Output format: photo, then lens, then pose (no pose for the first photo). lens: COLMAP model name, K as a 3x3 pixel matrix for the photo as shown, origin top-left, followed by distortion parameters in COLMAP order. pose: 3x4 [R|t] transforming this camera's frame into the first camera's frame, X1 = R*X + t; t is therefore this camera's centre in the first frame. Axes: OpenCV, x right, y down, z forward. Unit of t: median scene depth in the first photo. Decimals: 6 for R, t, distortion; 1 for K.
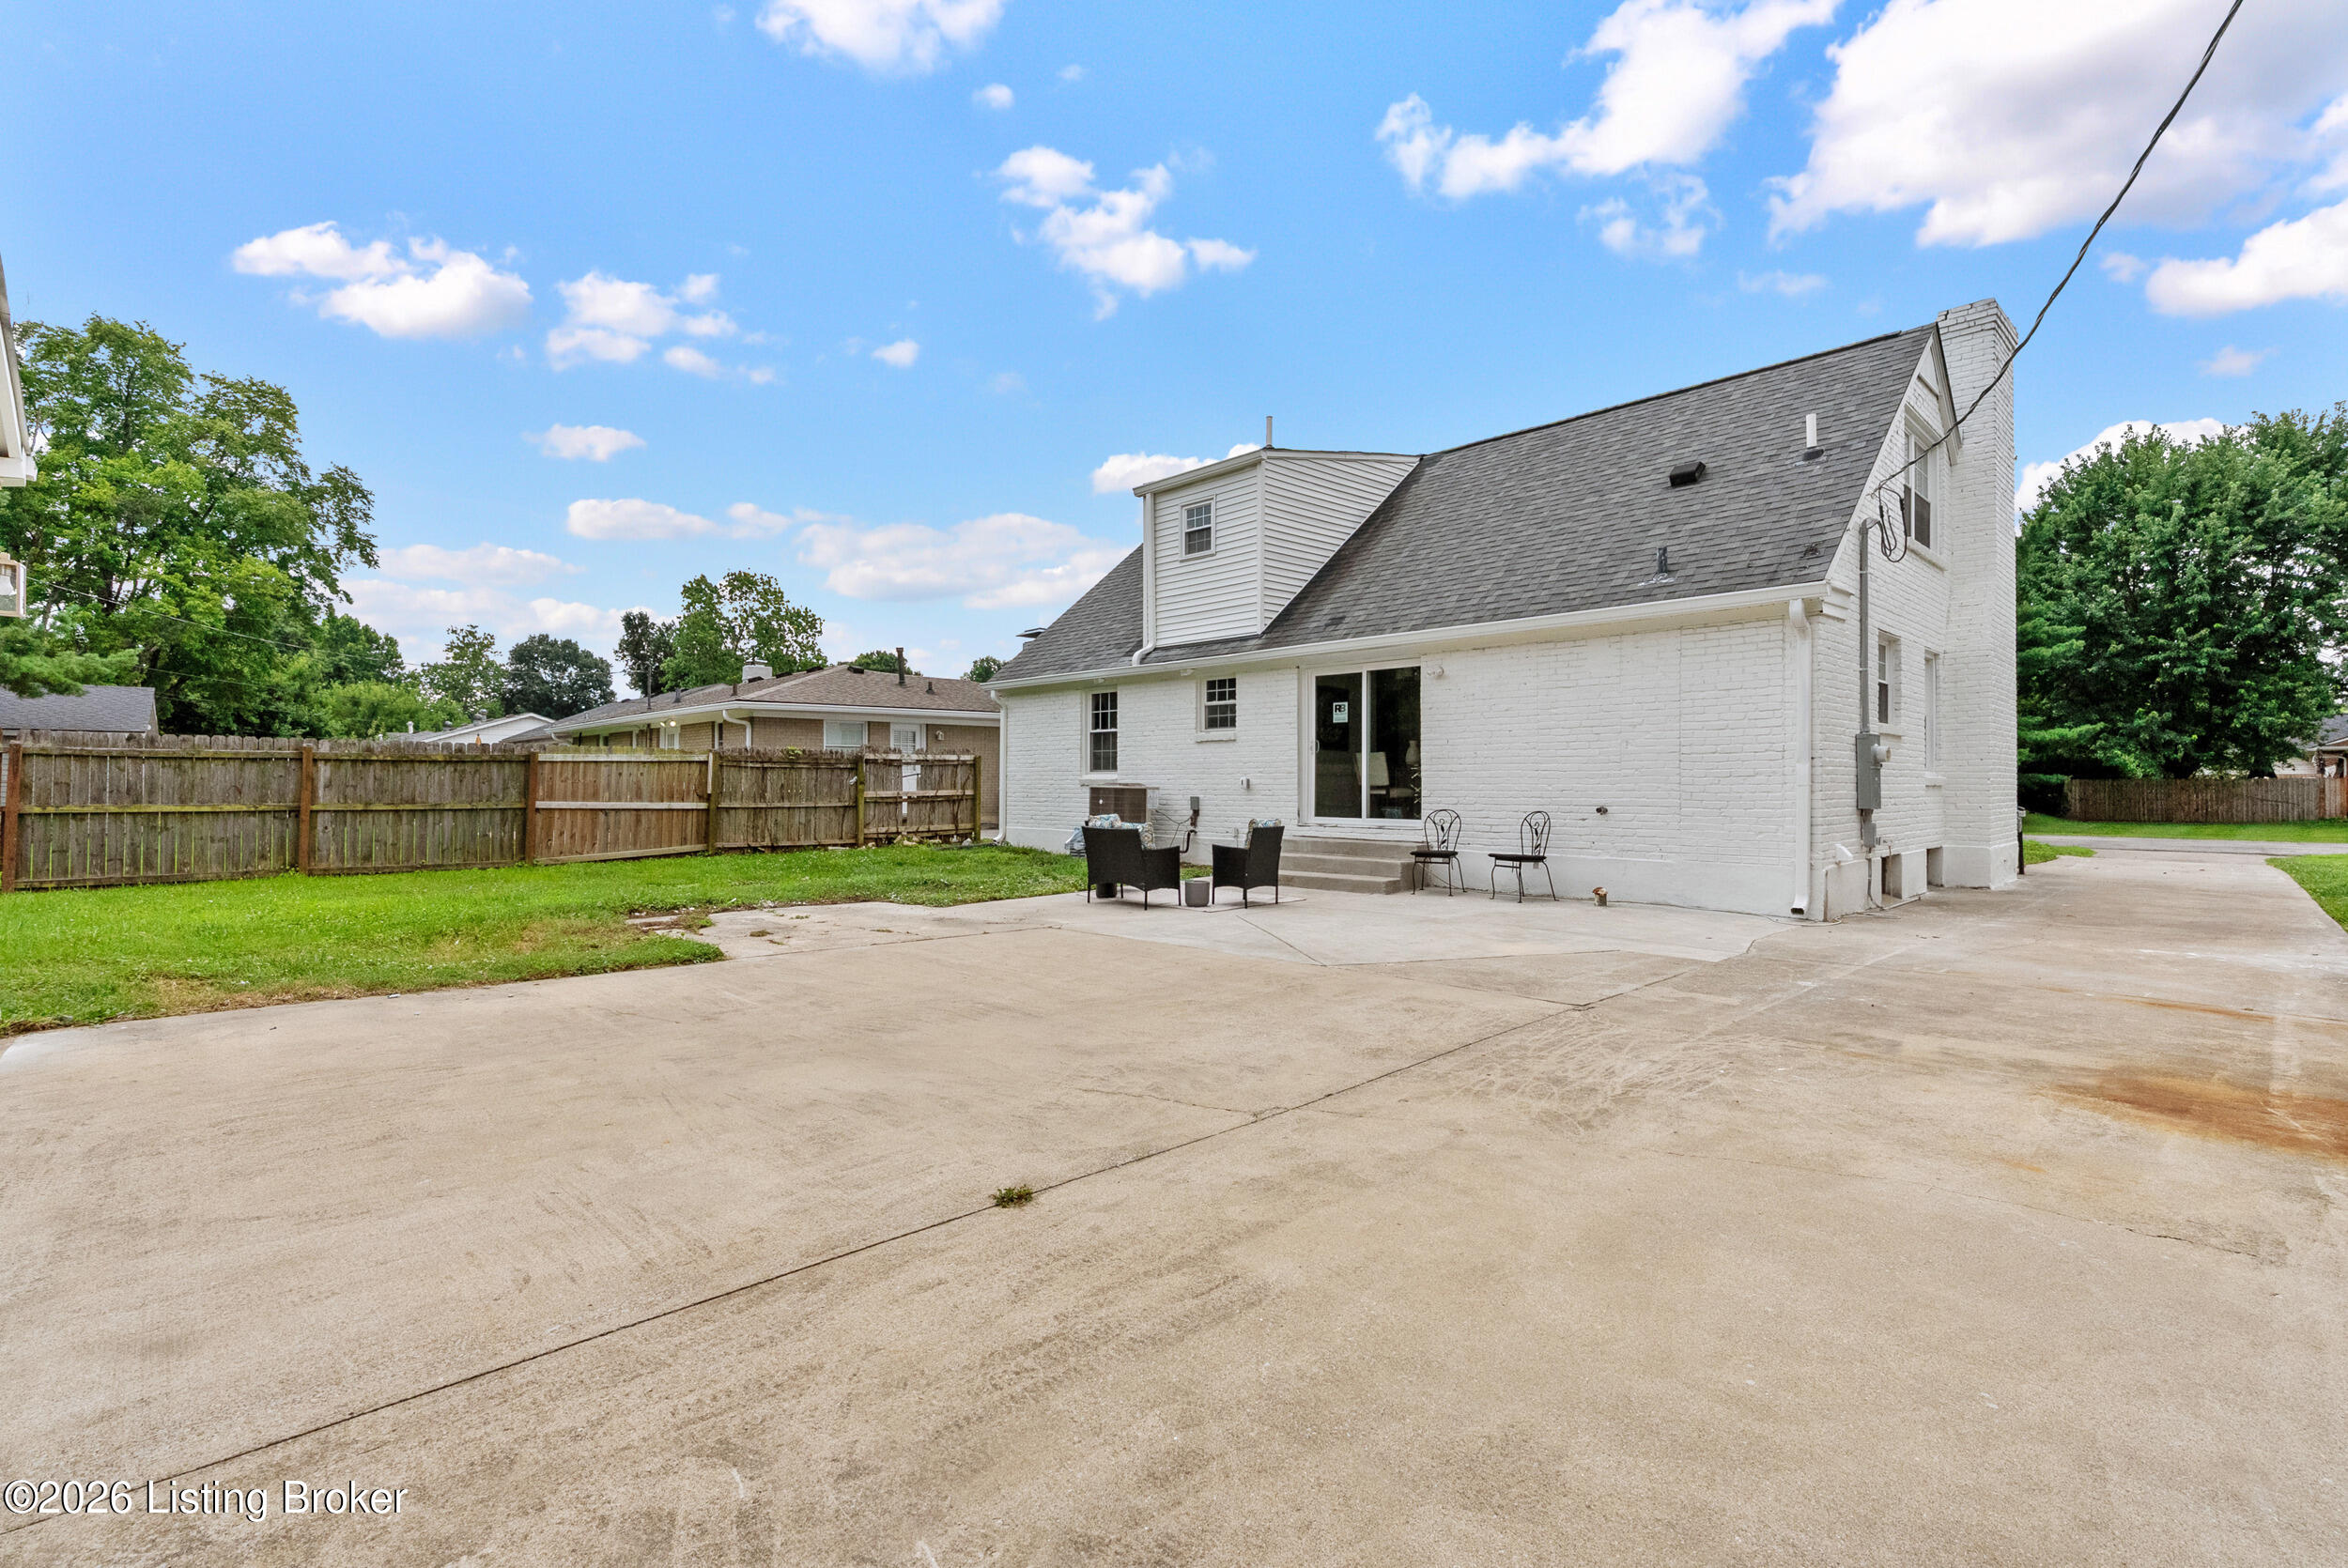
lens RADIAL K [[1084.3, 0, 1180.1], [0, 1084.3, 784.2], [0, 0, 1]] dist [-0.008884, 0.000681]
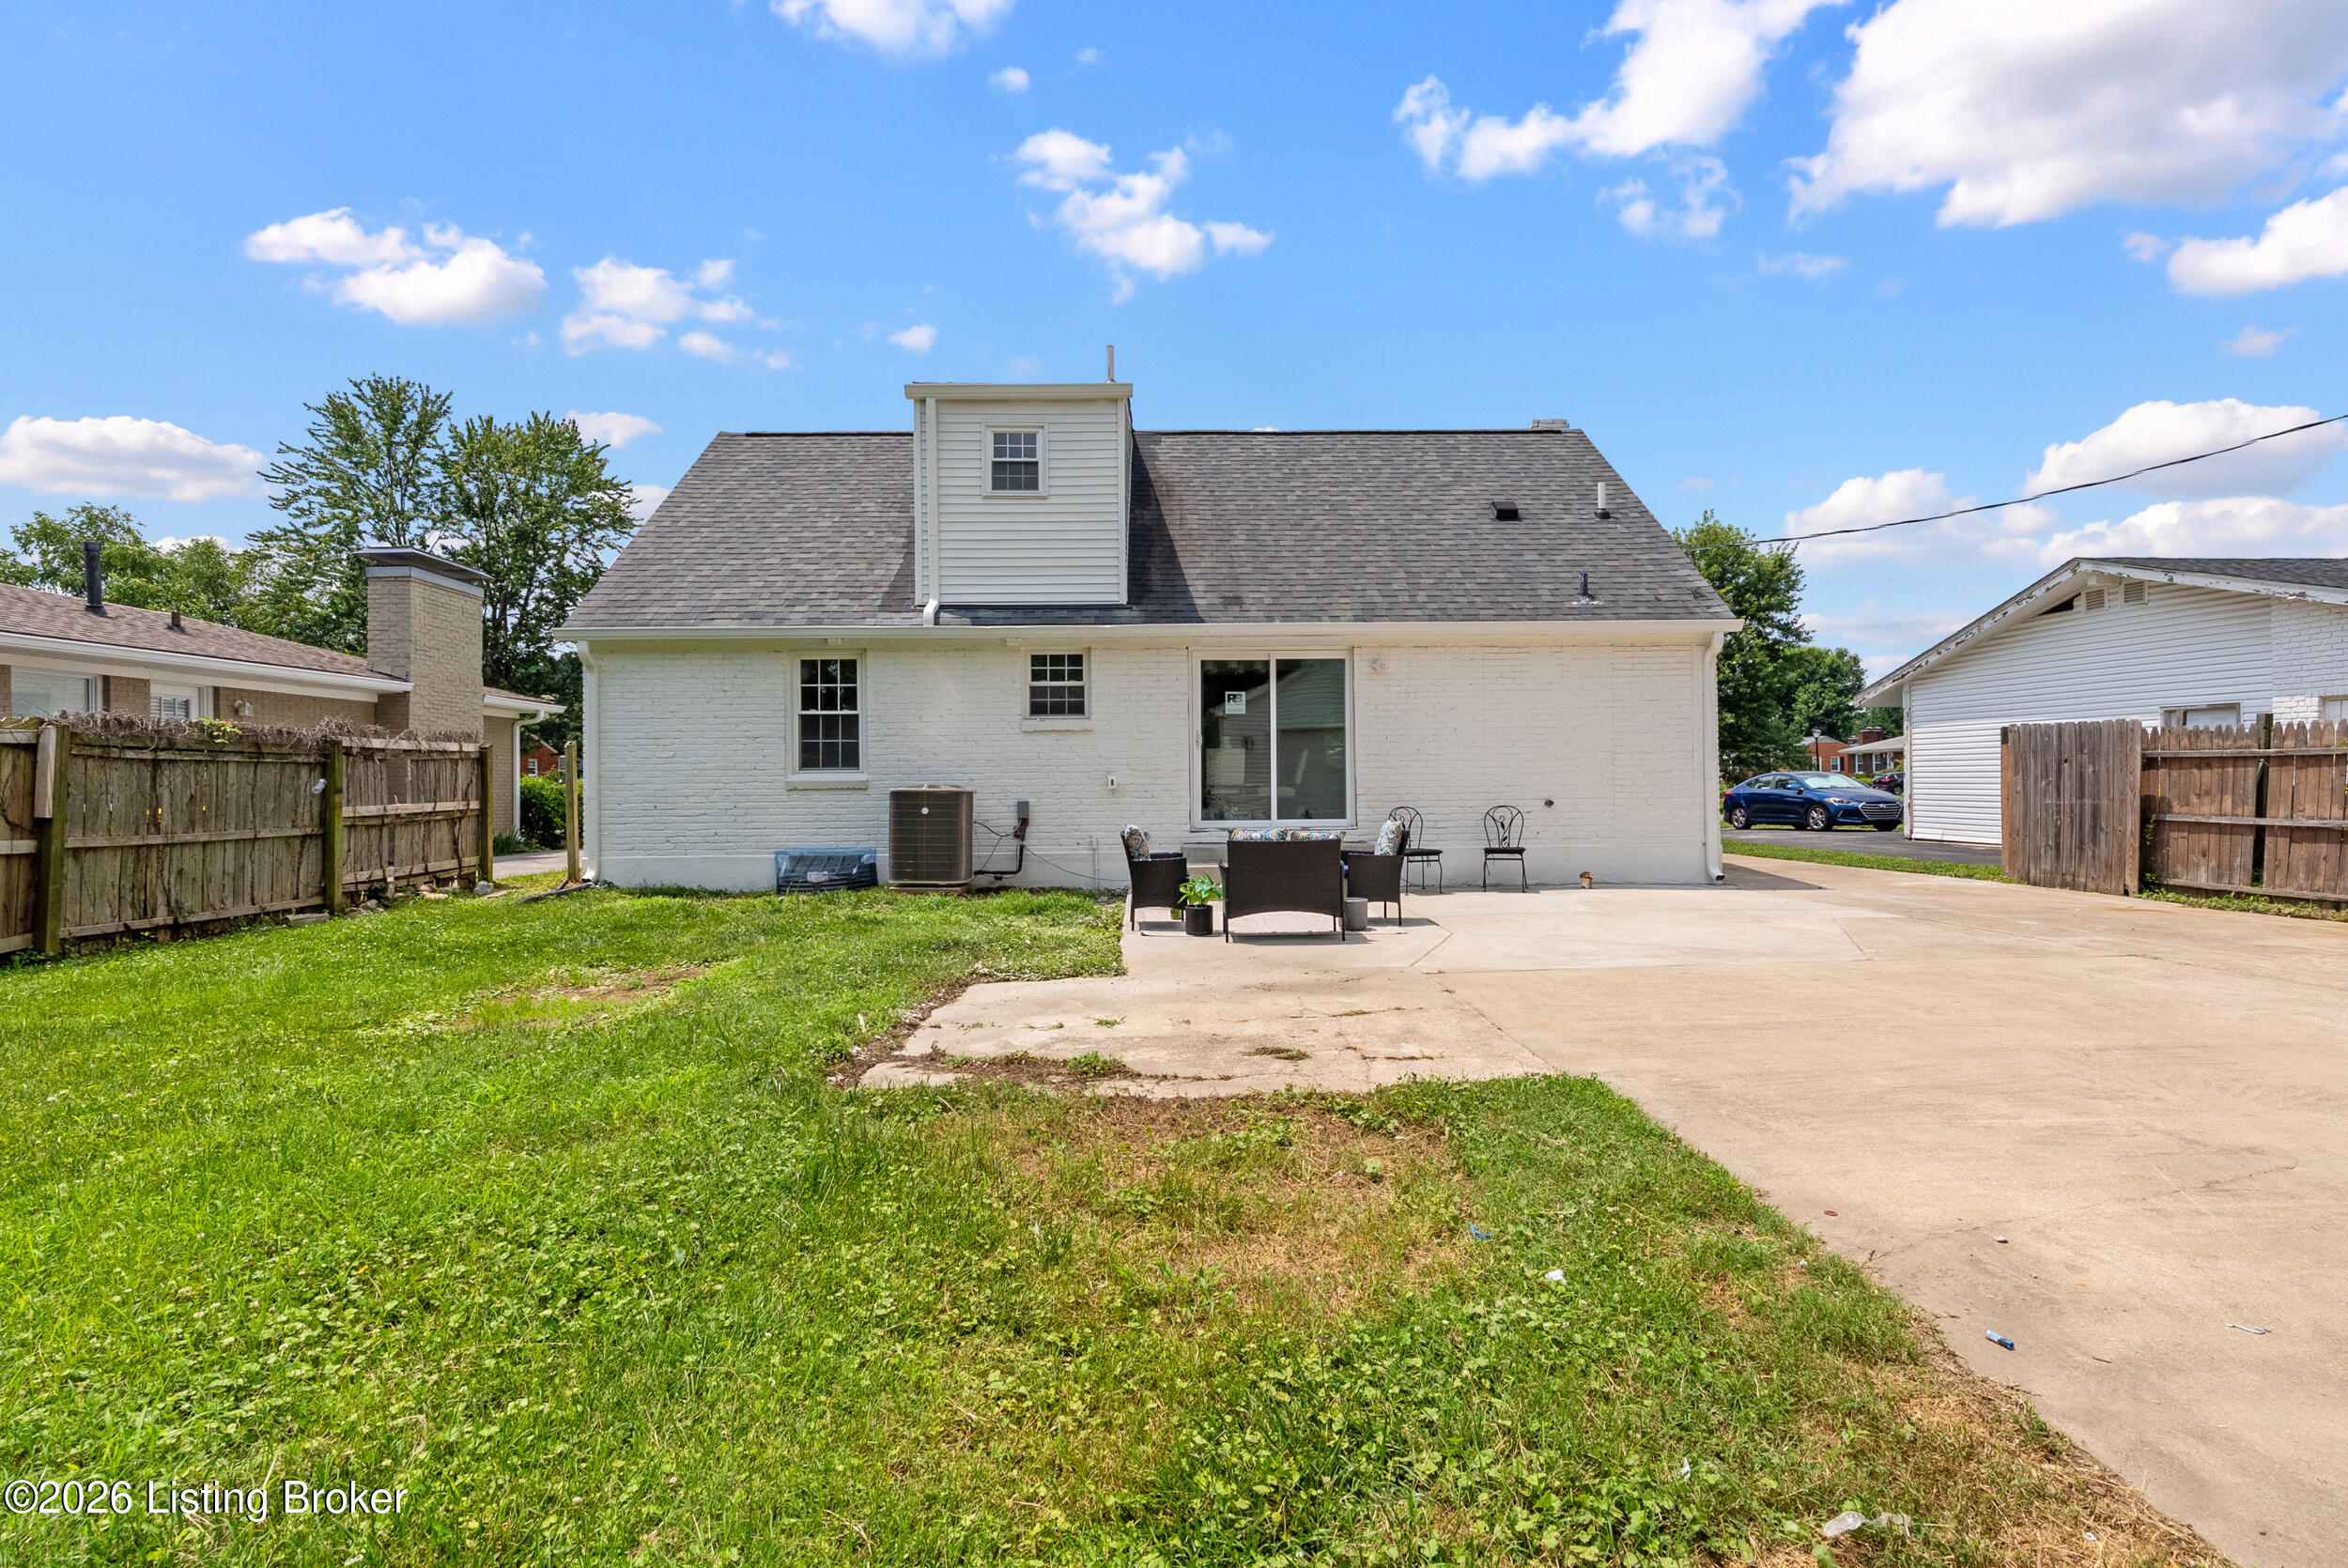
lens RADIAL K [[1059.1, 0, 1182.0], [0, 1059.1, 782.7], [0, 0, 1]] dist [-0.010492, 0.004633]
pose [[0.670495, -0.007193, 0.741879, -0.471785], [0.010577, 0.999944, 0.000136, -0.001055], [-0.741839, 0.007756, 0.670534, 0.397483]]
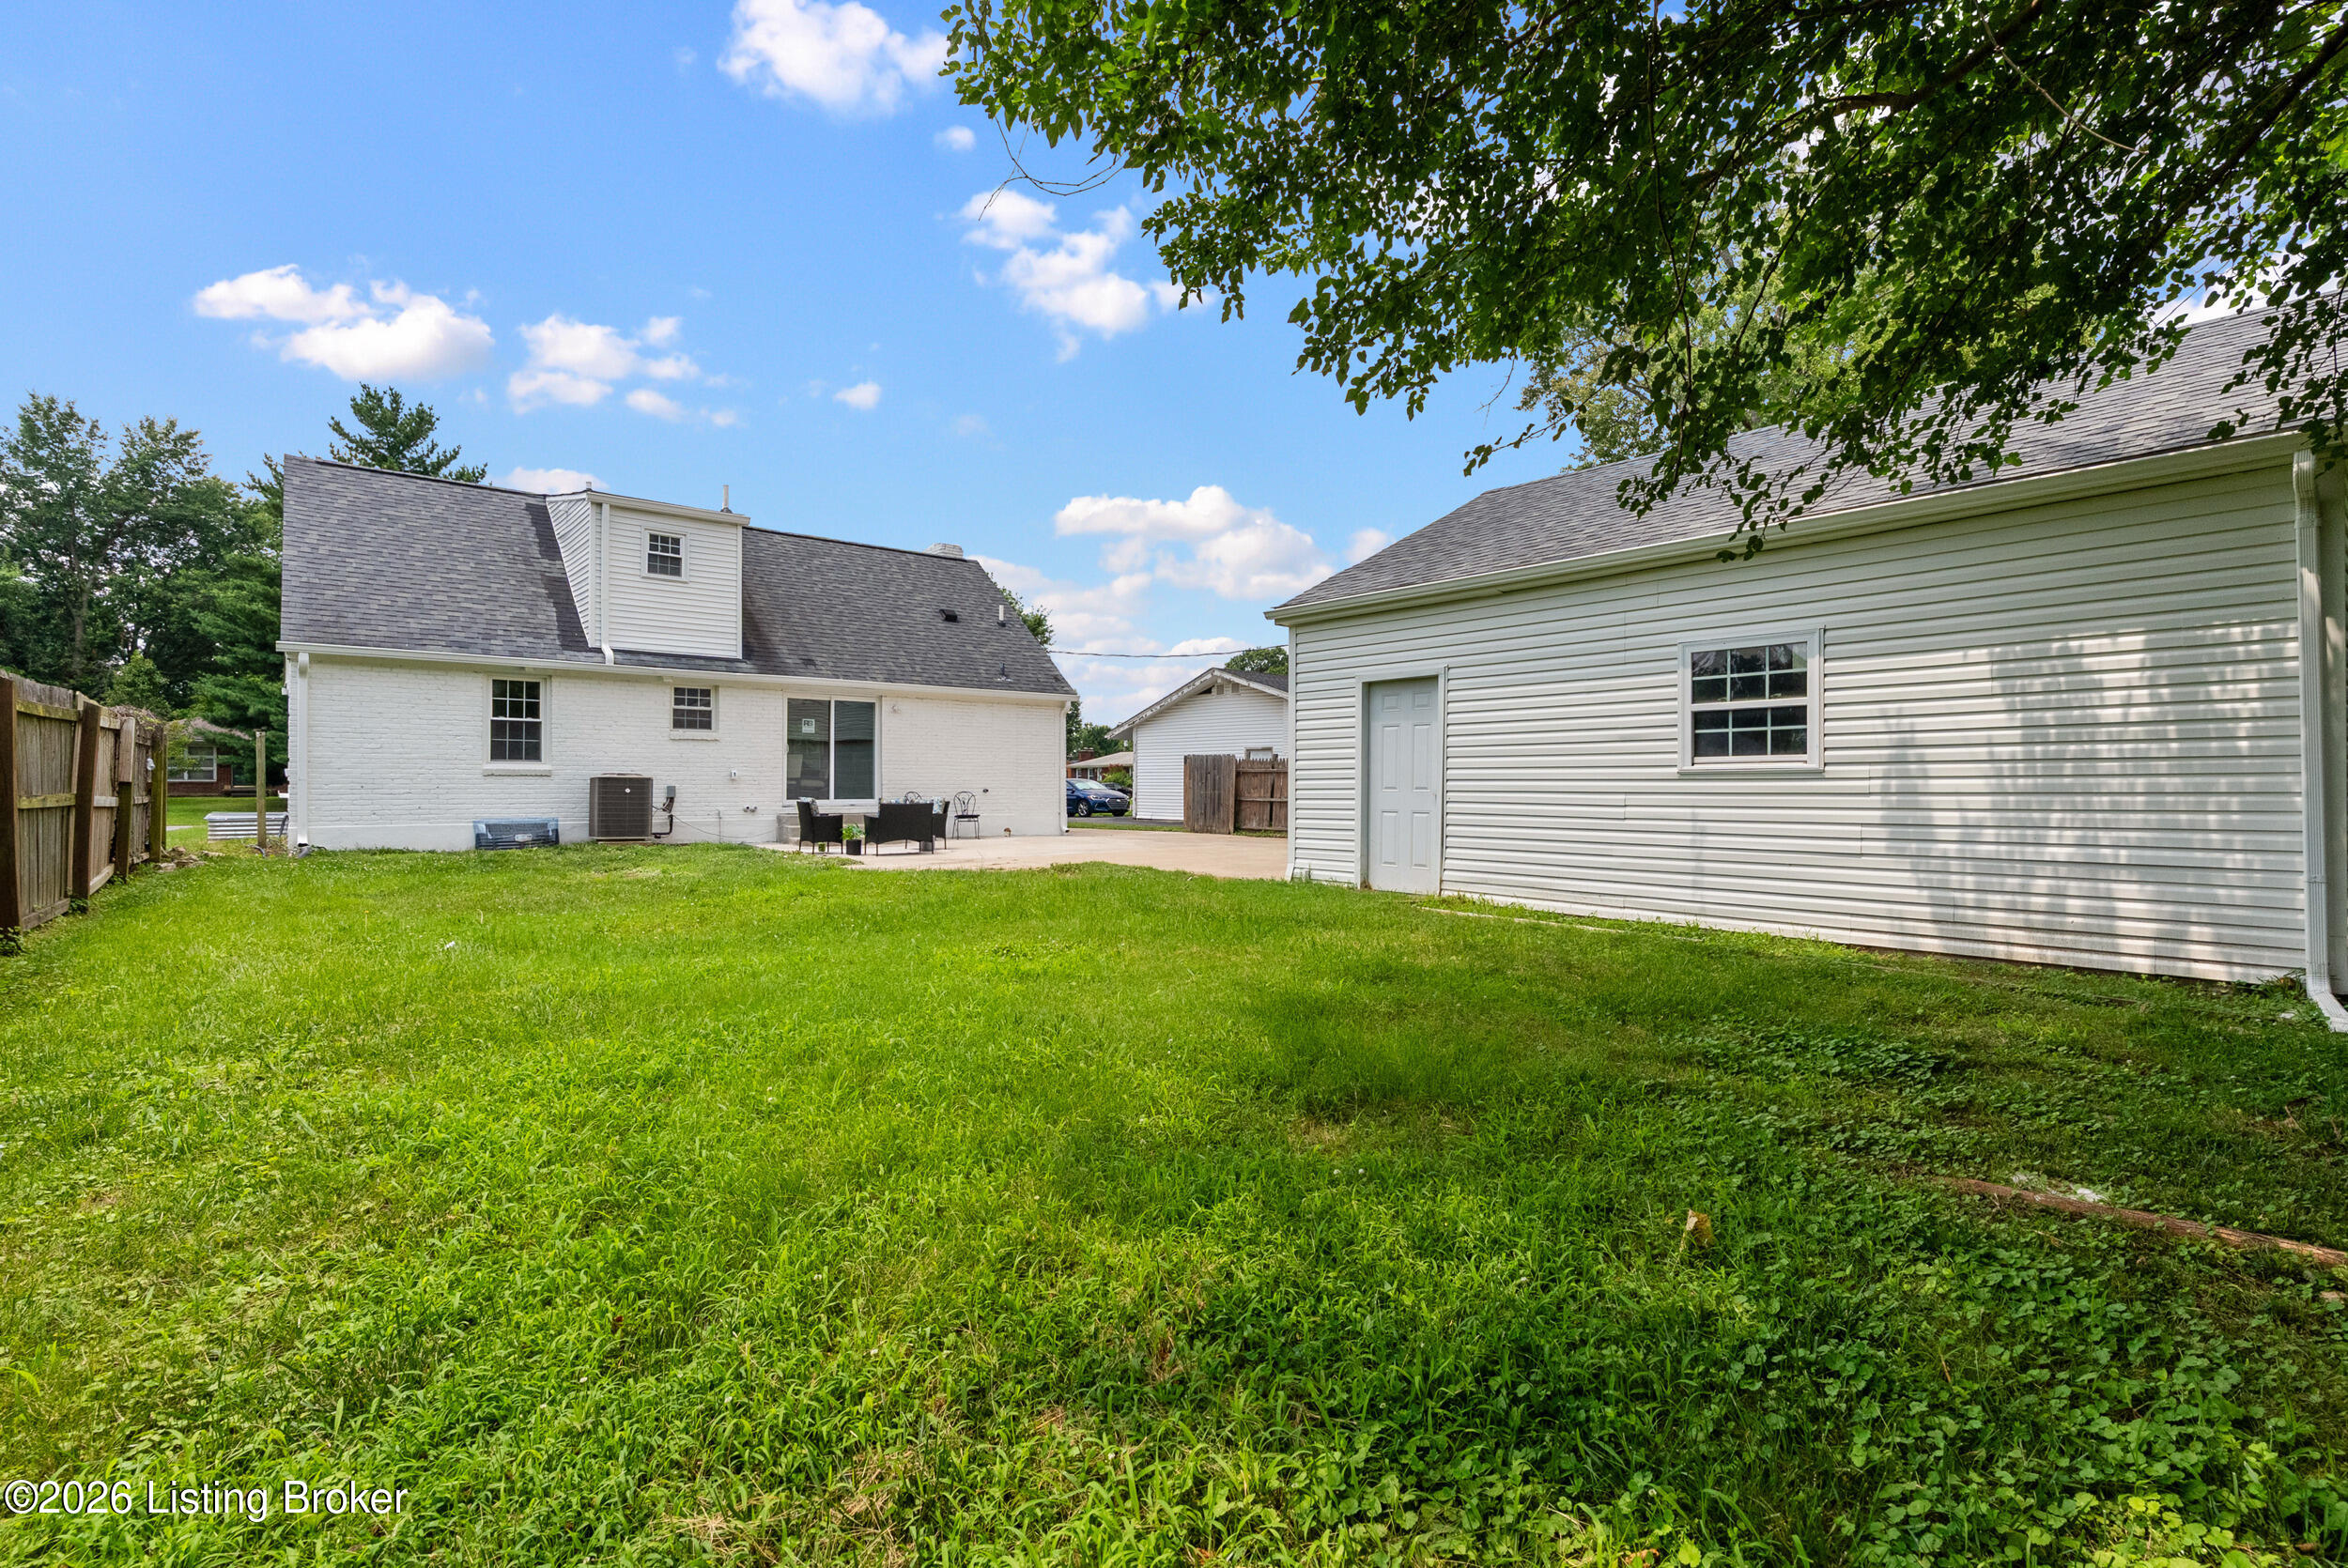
lens RADIAL K [[1059.1, 0, 1182.0], [0, 1059.1, 782.7], [0, 0, 1]] dist [-0.010492, 0.004633]
pose [[0.056253, 0.004896, 0.998405, -1.075715], [-0.001515, 0.999987, -0.004818, 0.012213], [-0.998415, -0.001241, 0.056259, 0.384408]]
